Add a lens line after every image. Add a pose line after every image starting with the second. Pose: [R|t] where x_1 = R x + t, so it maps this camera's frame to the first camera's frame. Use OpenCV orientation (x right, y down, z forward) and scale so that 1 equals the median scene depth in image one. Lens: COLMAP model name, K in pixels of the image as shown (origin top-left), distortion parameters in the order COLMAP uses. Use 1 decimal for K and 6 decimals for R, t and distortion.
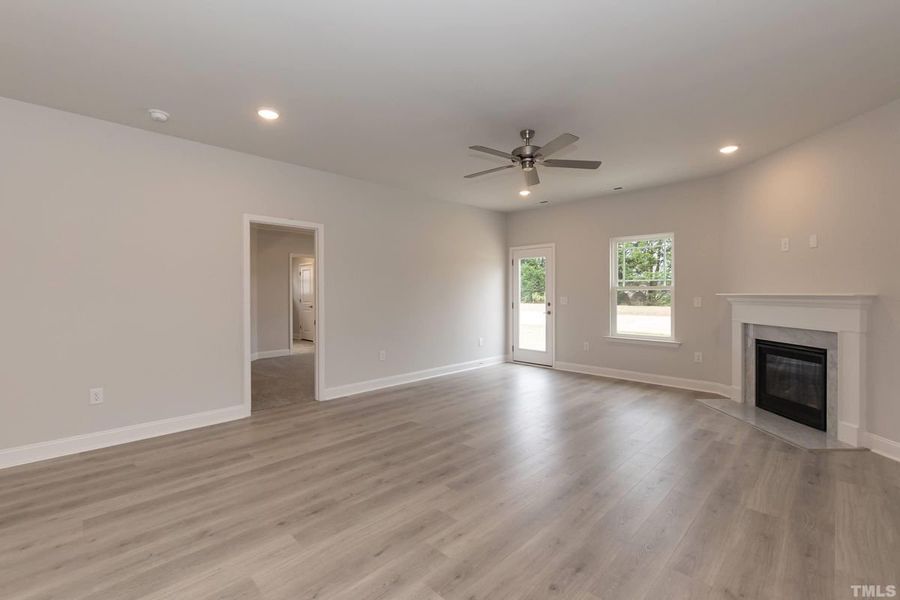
lens RADIAL K [[386.1, 0, 449.0], [0, 386.1, 298.9], [0, 0, 1]] dist [0.000714, 0.000312]
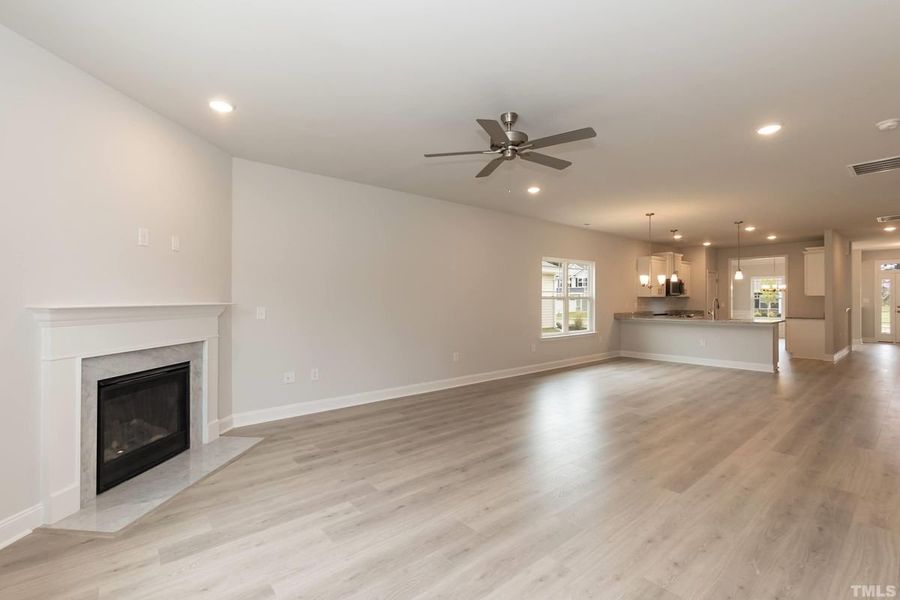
lens RADIAL K [[386.1, 0, 451.1], [0, 386.1, 296.7], [0, 0, 1]] dist [0.000714, 0.000312]
pose [[-0.996314, 0.009032, 0.085310, 0.249954], [0.009205, 0.999956, 0.001641, -0.023582], [-0.085292, 0.002420, -0.996353, 1.855673]]
